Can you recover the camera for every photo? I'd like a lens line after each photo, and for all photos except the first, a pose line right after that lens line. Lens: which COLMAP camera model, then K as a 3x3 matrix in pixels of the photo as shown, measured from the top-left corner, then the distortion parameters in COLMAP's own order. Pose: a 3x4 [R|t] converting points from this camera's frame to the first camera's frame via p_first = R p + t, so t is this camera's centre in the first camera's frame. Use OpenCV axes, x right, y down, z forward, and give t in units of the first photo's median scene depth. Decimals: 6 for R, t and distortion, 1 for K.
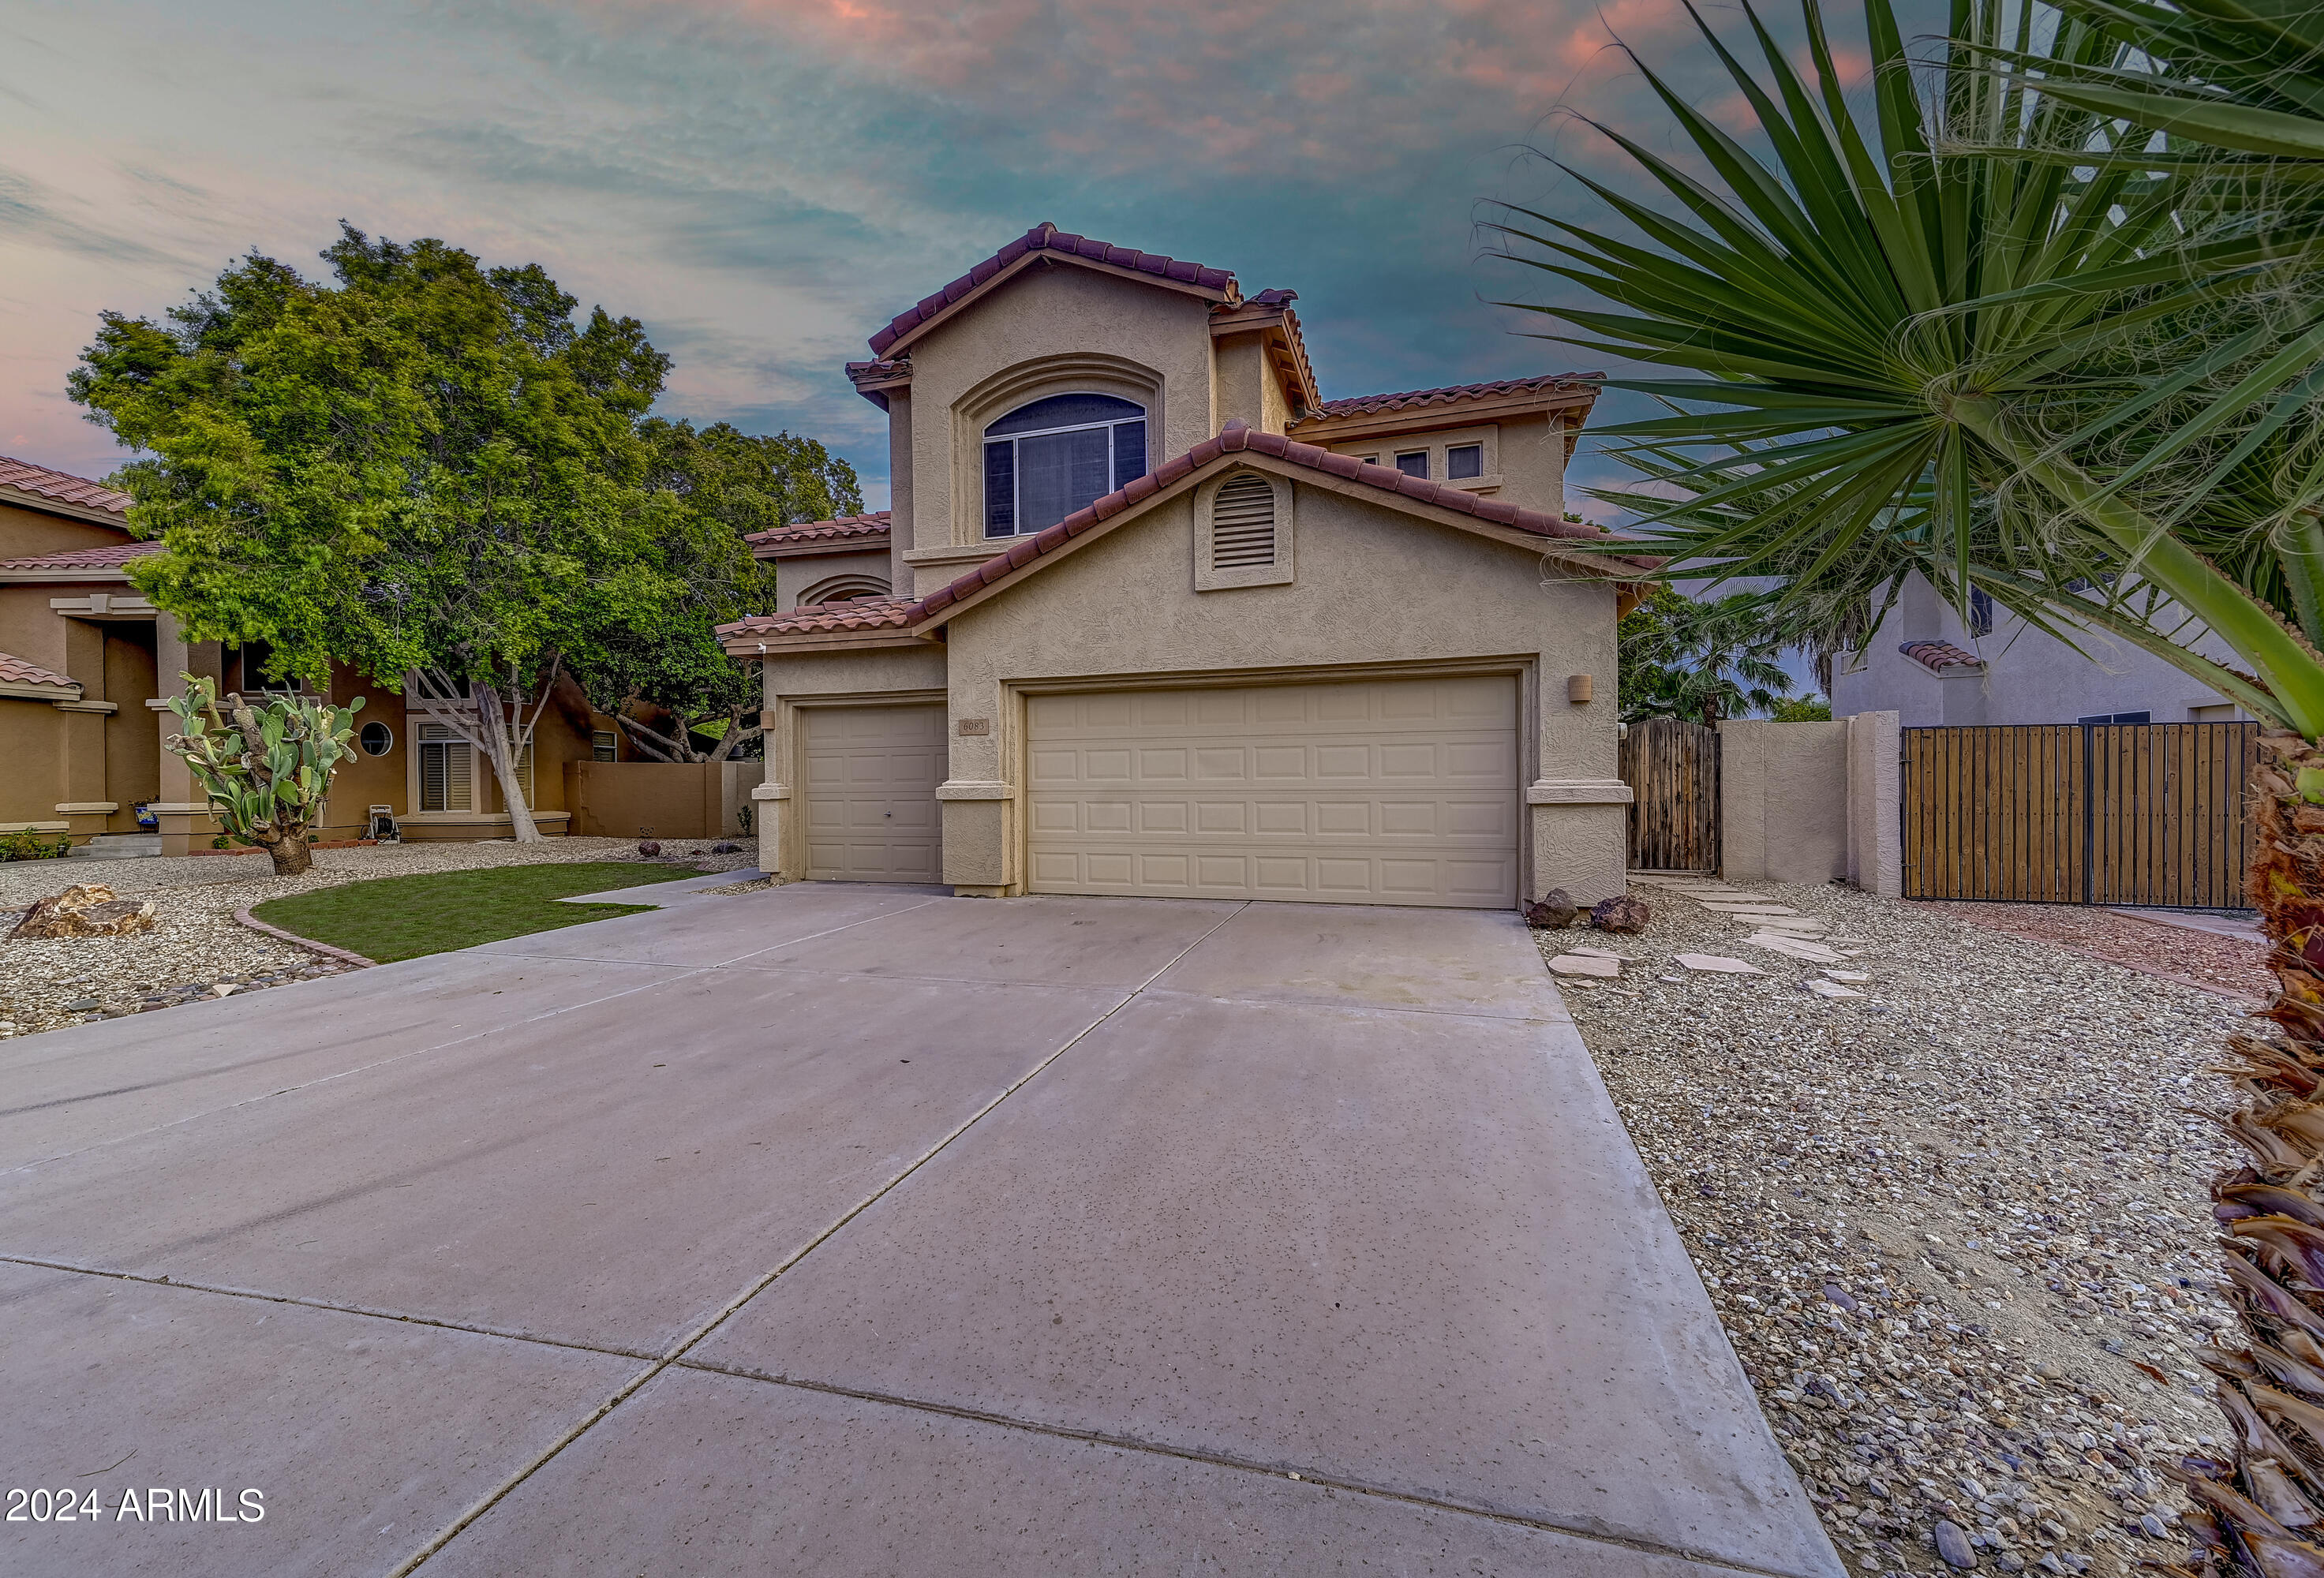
lens RADIAL K [[945.7, 0, 1162.0], [0, 945.7, 789.0], [0, 0, 1]] dist [0.018484, 0.000274]
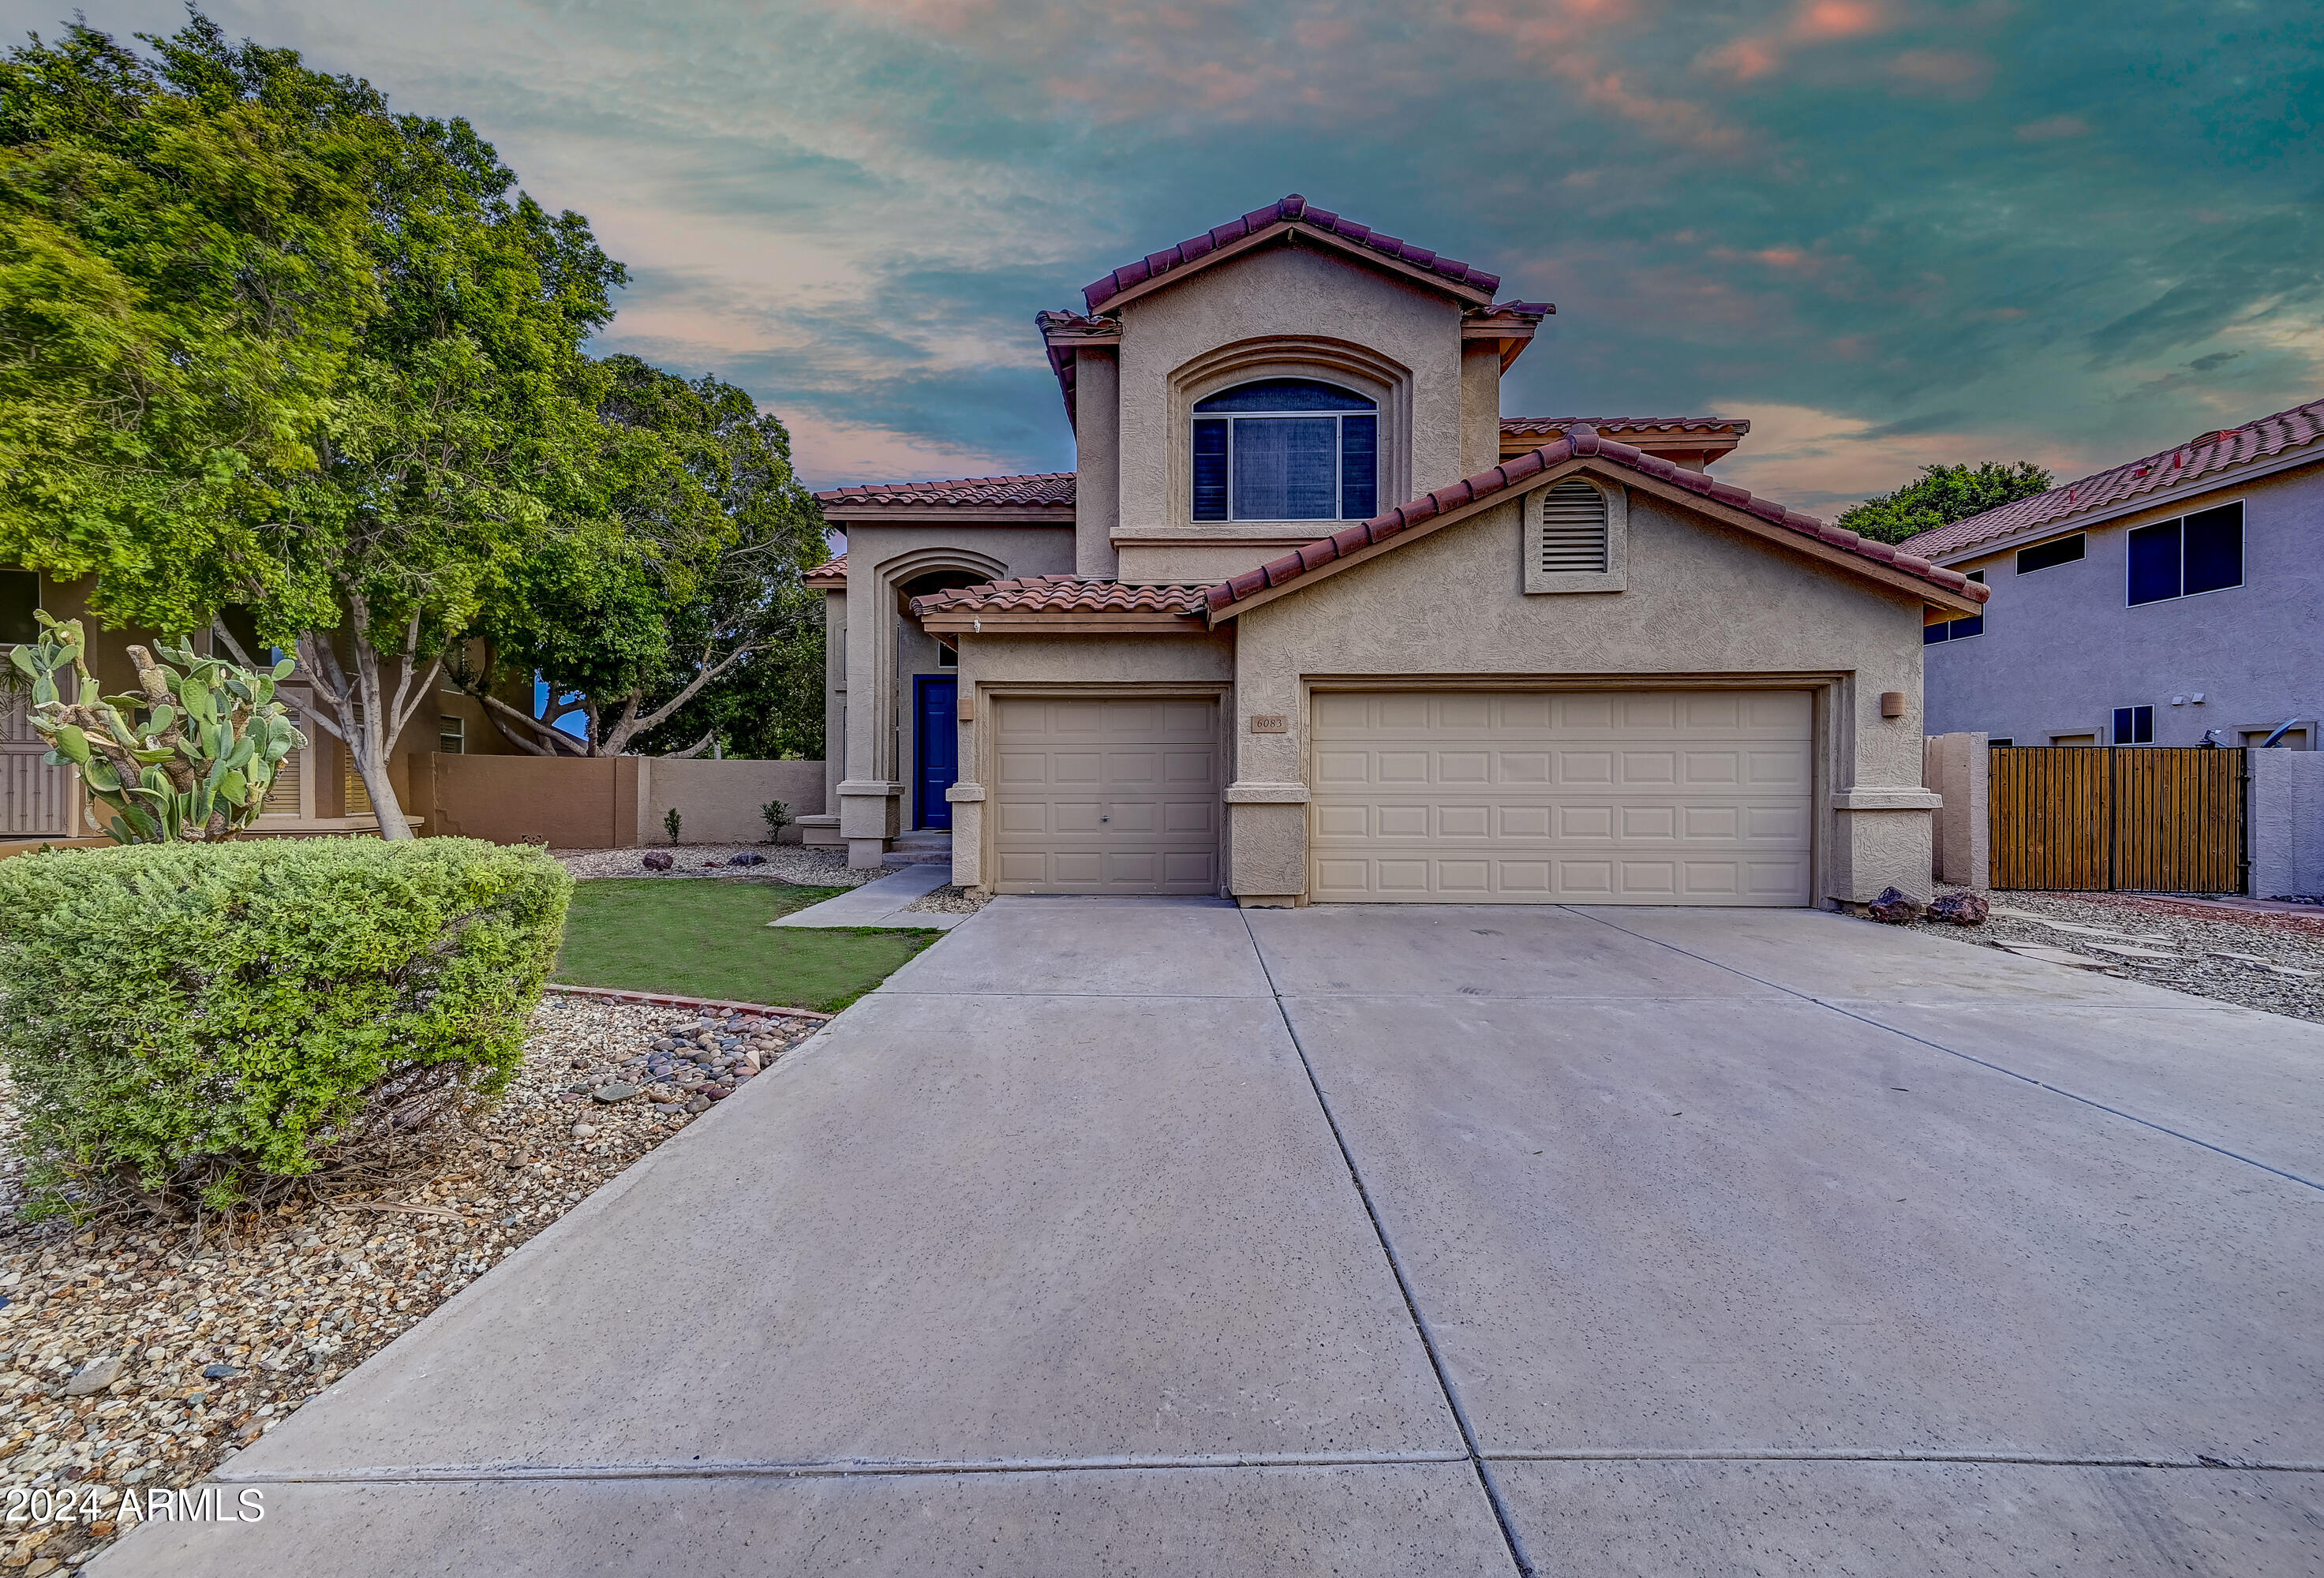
lens RADIAL K [[937.5, 0, 1162.0], [0, 937.5, 789.0], [0, 0, 1]] dist [0.023121, 0.000265]
pose [[0.959966, 0.009472, 0.279958, -0.545866], [-0.007632, 0.999942, -0.007661, 0.005741], [-0.280014, 0.005217, 0.959982, 0.145735]]
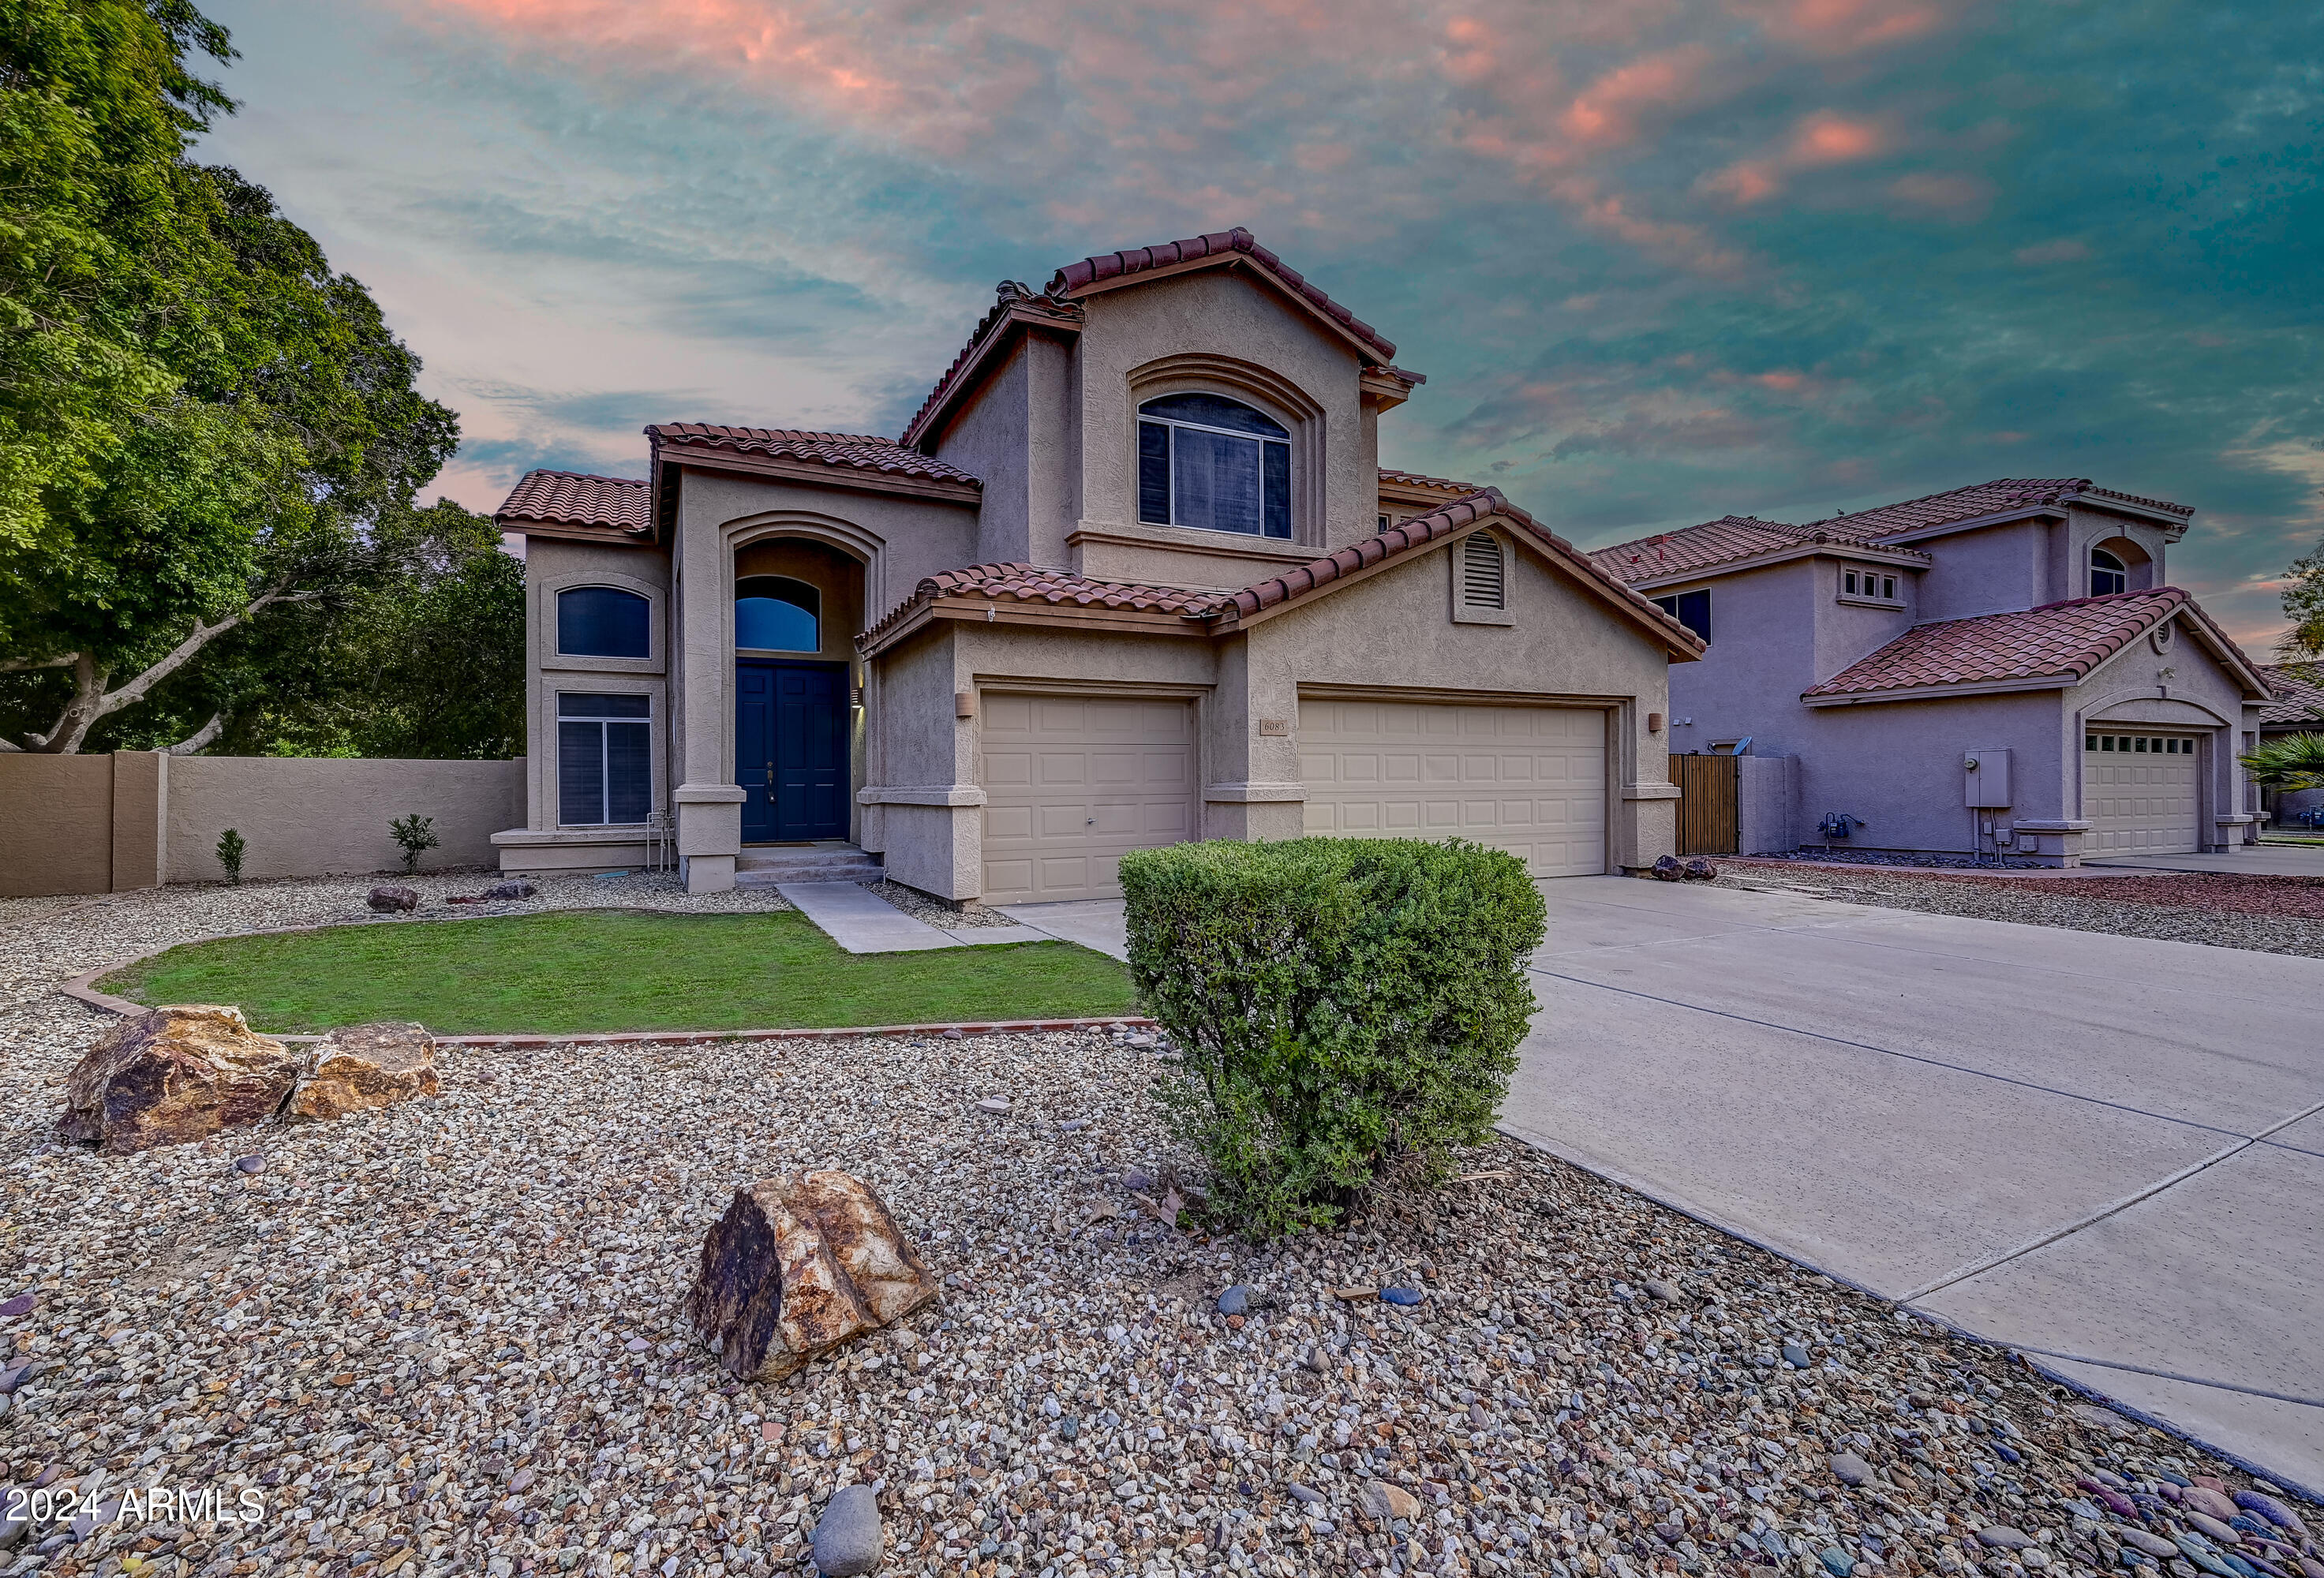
lens RADIAL K [[1012.0, 0, 1162.0], [0, 1012.0, 789.0], [0, 0, 1]] dist [0.000574, 0.019759]
pose [[0.711604, 0.000896, 0.702581, -1.002463], [0.008867, 0.999908, -0.010255, 0.008124], [-0.702525, 0.013527, 0.711530, 0.327663]]
